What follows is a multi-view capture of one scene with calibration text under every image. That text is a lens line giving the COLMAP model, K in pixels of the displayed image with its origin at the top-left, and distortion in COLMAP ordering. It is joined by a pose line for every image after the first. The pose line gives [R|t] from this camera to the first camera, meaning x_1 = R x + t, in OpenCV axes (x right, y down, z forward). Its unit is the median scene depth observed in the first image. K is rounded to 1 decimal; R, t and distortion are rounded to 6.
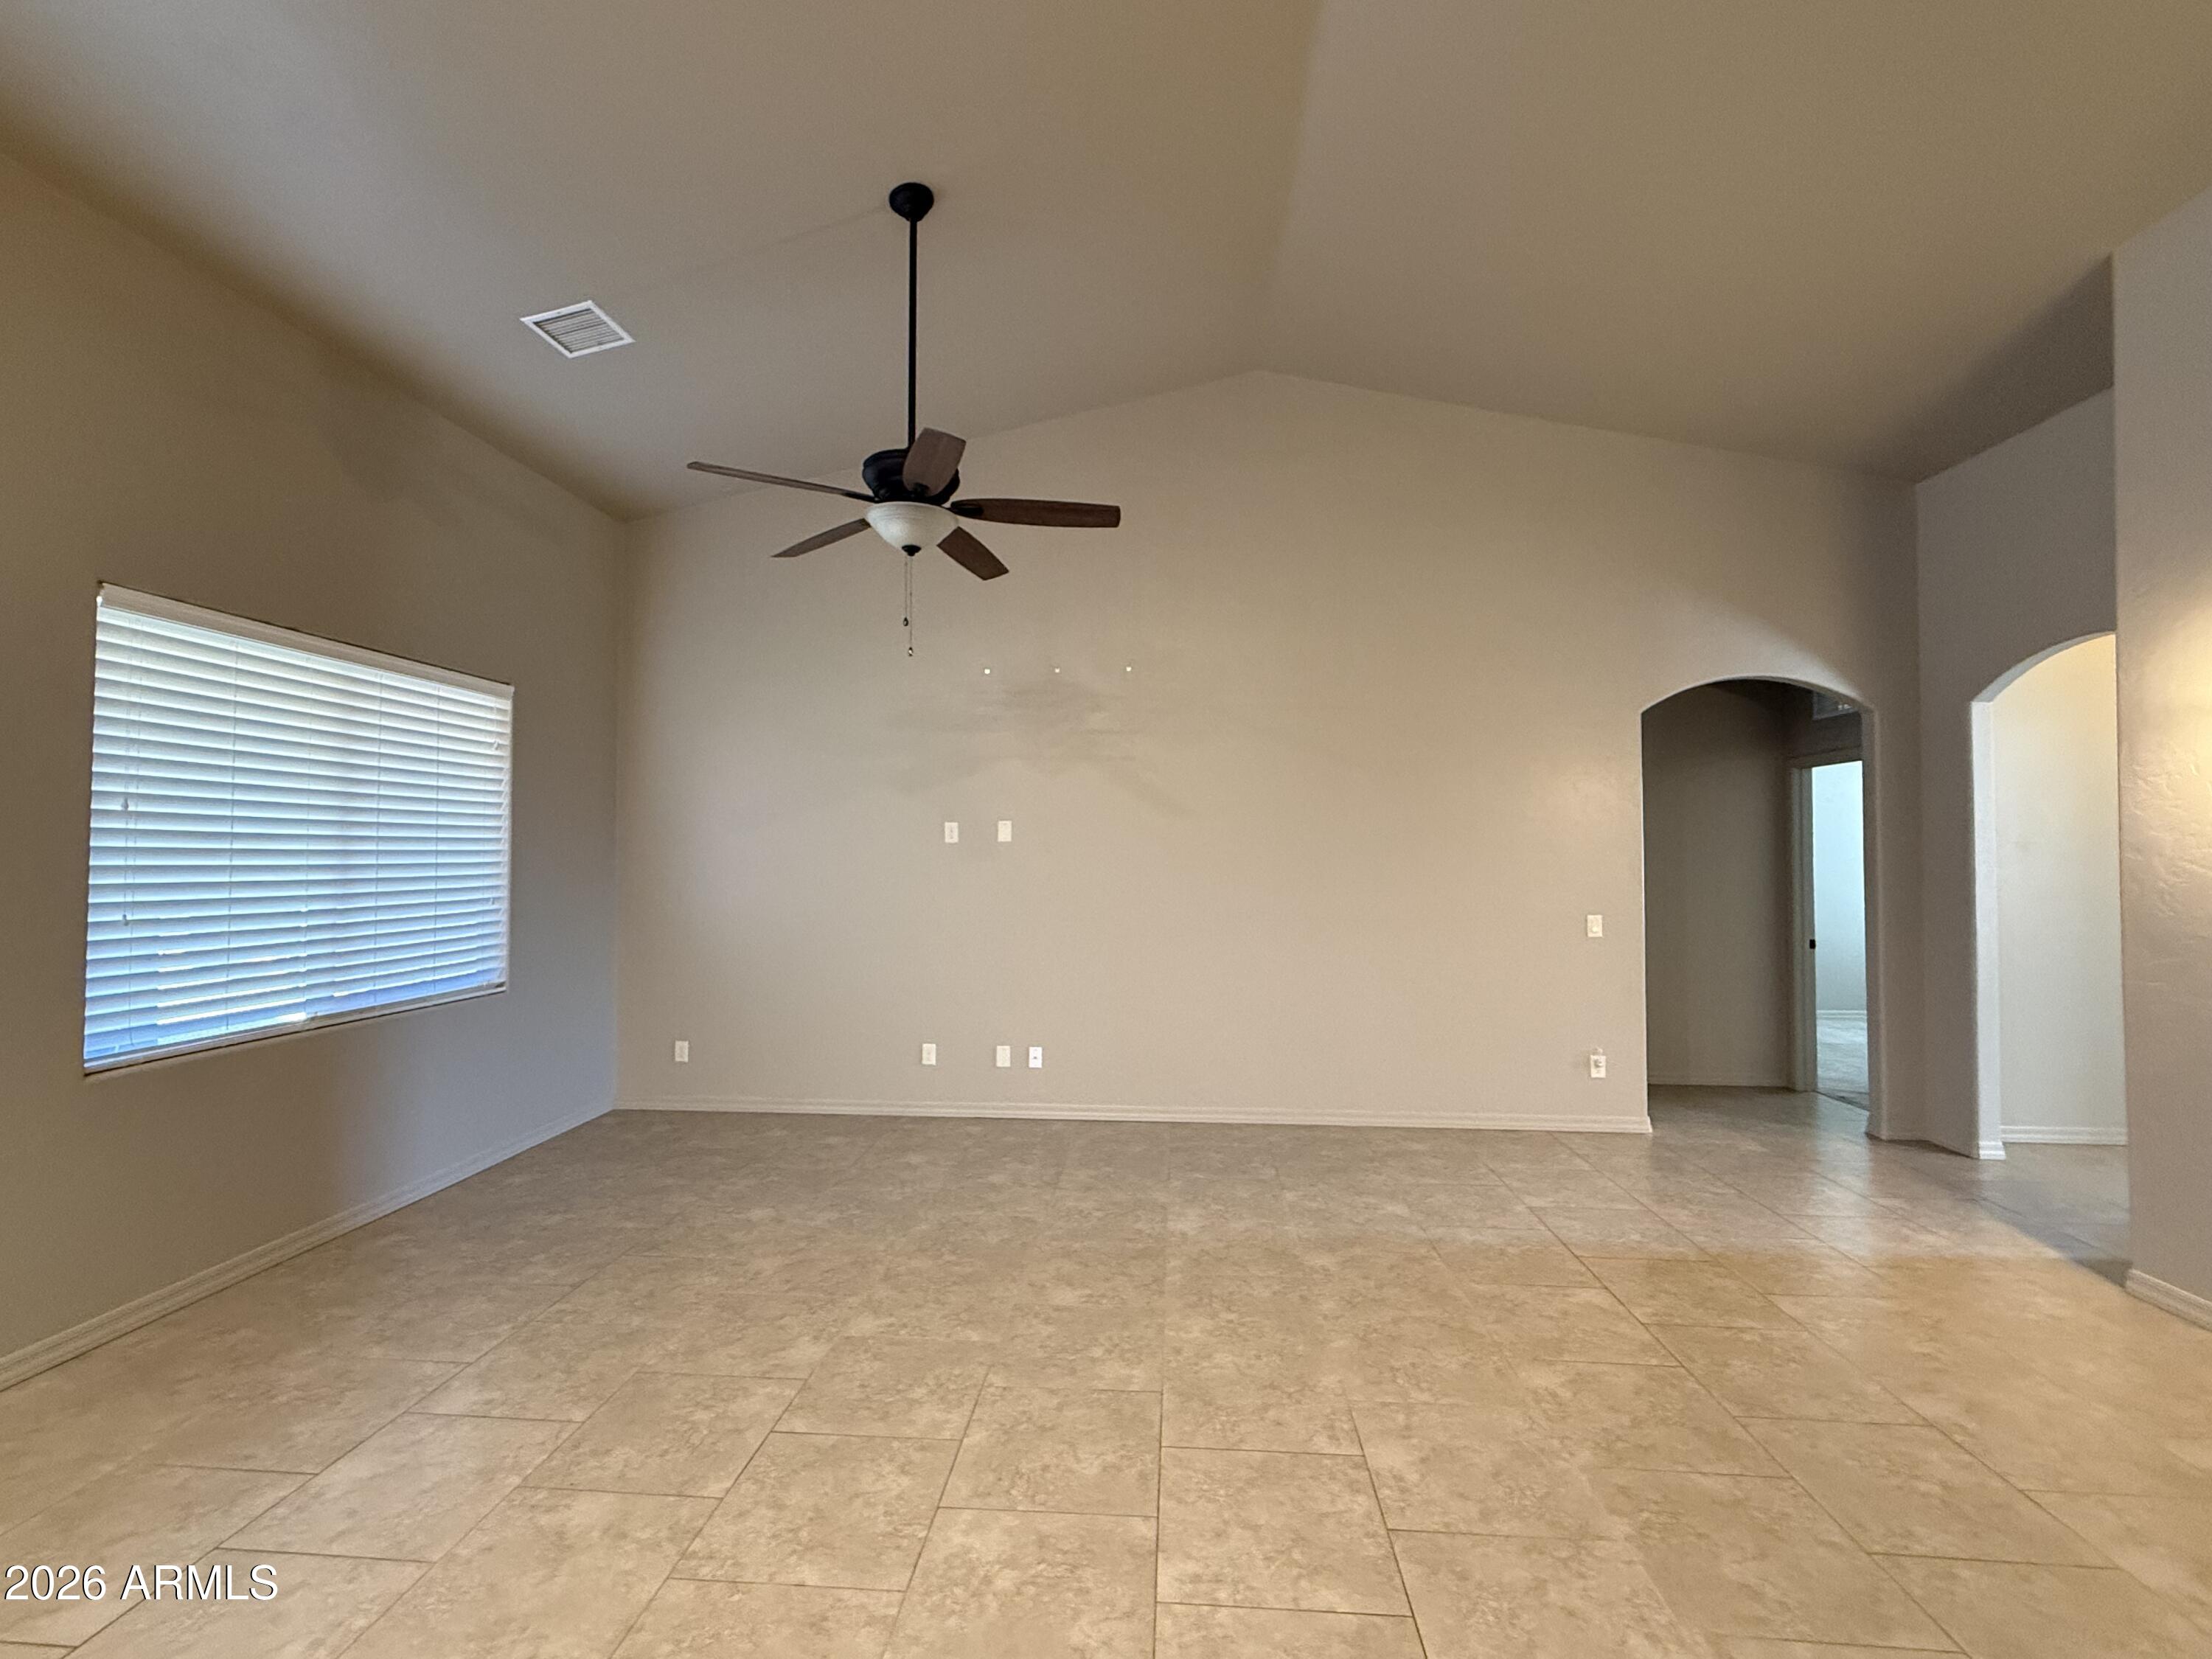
lens RADIAL K [[962.2, 0, 1109.9], [0, 962.2, 834.1], [0, 0, 1]] dist [0.001036, 0.000253]
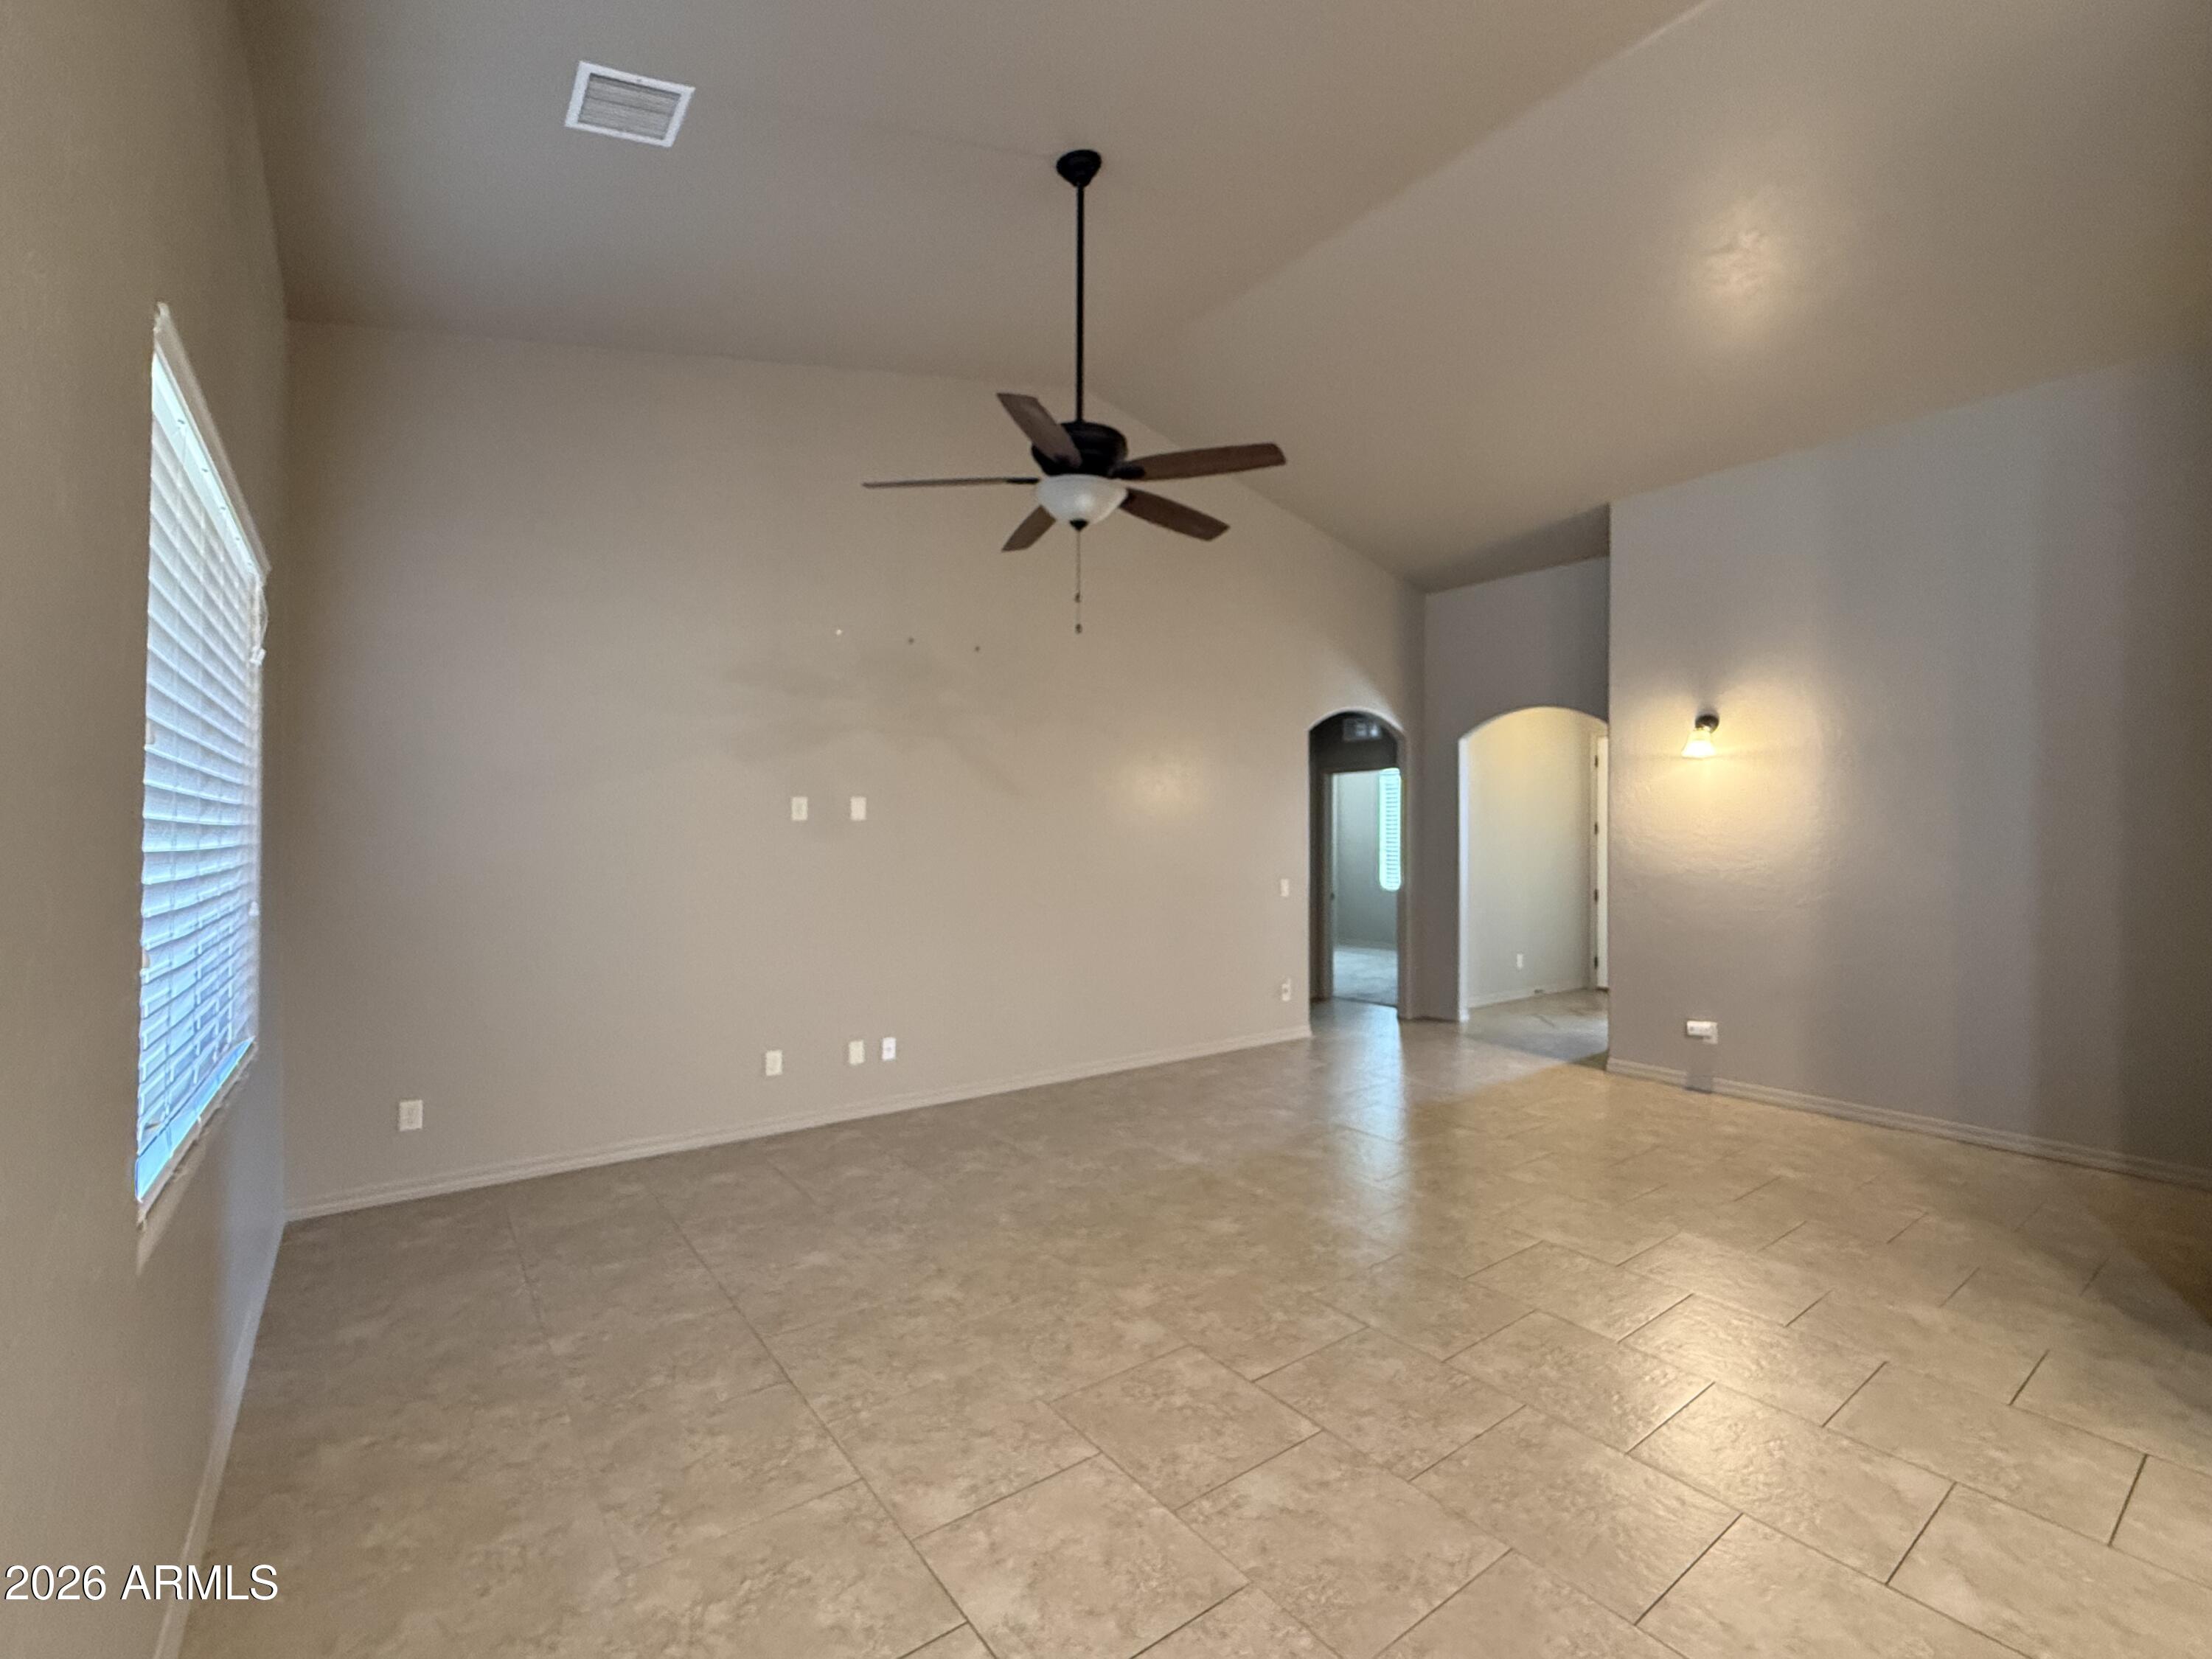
lens RADIAL K [[962.2, 0, 1119.0], [0, 962.2, 834.2], [0, 0, 1]] dist [0.001036, 0.000253]
pose [[0.754244, 0.000267, 0.656594, -0.712269], [-0.014590, 0.999760, 0.016353, 0.004013], [-0.656432, -0.021914, 0.754067, 0.194459]]
